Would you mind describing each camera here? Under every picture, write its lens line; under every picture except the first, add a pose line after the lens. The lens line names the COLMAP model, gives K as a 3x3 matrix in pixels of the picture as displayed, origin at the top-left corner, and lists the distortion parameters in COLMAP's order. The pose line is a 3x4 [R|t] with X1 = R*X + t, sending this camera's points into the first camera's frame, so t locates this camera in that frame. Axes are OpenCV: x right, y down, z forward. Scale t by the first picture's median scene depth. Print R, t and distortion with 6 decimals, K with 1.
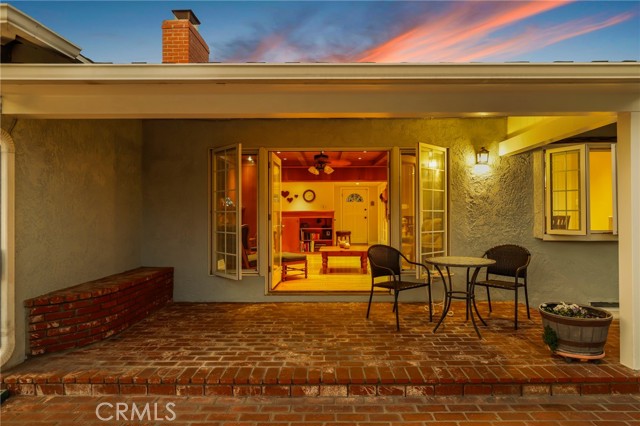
lens RADIAL K [[377.2, 0, 320.7], [0, 377.2, 211.2], [0, 0, 1]] dist [-0.008777, 0.003396]
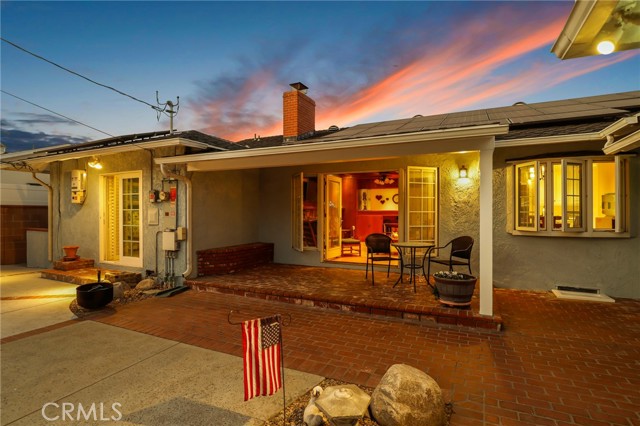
lens RADIAL K [[329.7, 0, 319.0], [0, 329.7, 212.0], [0, 0, 1]] dist [-0.001897, -0.001629]
pose [[0.903616, 0.003685, -0.428328, 0.698564], [0.000338, 0.999957, 0.009314, -0.018049], [0.428343, -0.008561, 0.903575, -0.461692]]
